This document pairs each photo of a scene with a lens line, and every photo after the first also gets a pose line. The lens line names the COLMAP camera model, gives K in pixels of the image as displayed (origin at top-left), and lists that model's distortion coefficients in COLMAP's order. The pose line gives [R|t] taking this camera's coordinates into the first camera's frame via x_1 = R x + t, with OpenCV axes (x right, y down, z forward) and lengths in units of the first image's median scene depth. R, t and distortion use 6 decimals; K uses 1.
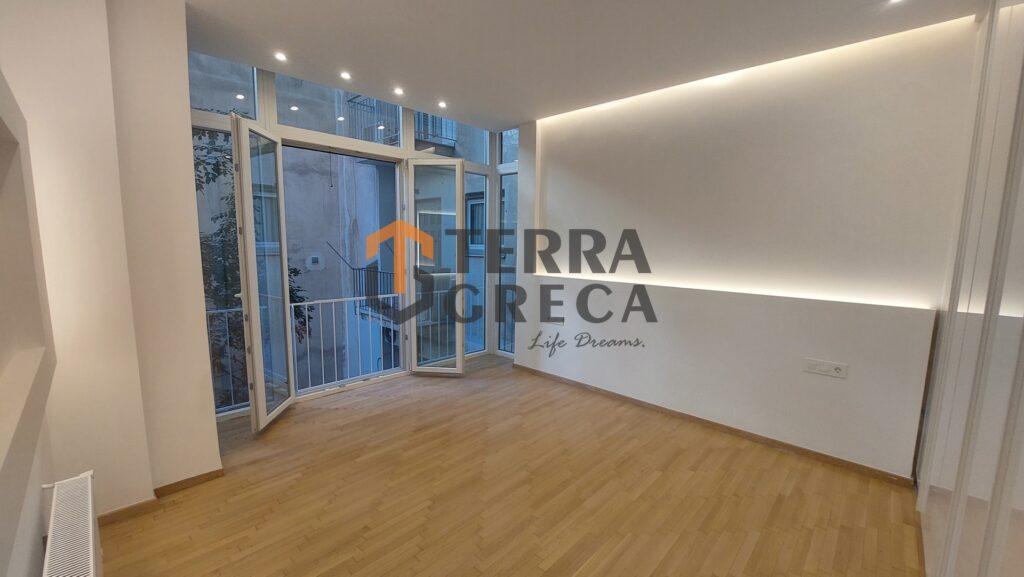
lens RADIAL K [[411.2, 0, 511.5], [0, 411.2, 290.0], [0, 0, 1]] dist [-0.018148, -0.000300]
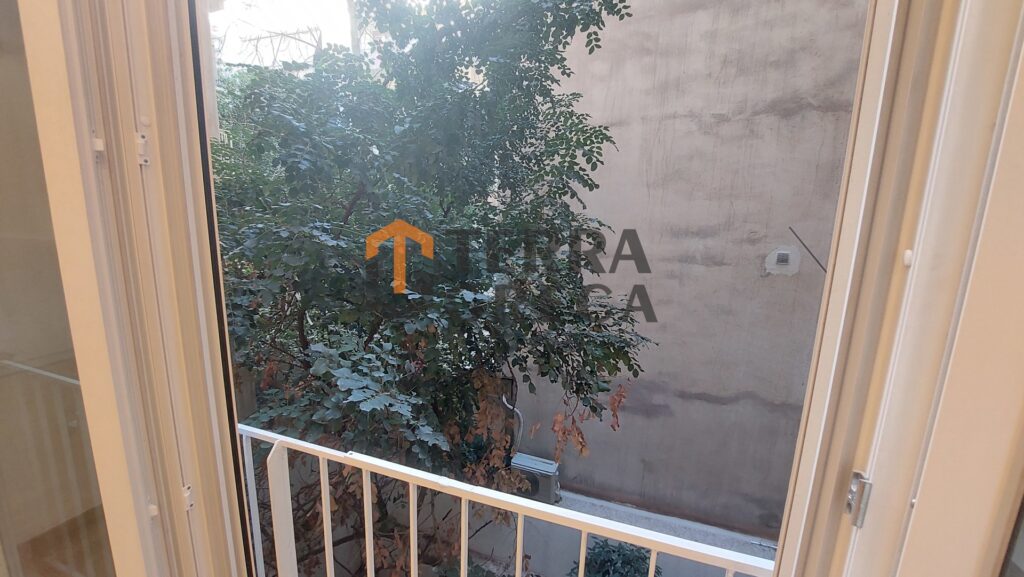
lens RADIAL K [[411.2, 0, 512.4], [0, 411.2, 292.4], [0, 0, 1]] dist [-0.018148, -0.000300]
pose [[0.393581, 0.166867, -0.904019, -0.082482], [-0.132095, 0.983448, 0.124019, -0.045344], [0.909750, 0.070605, 0.409108, 0.393117]]
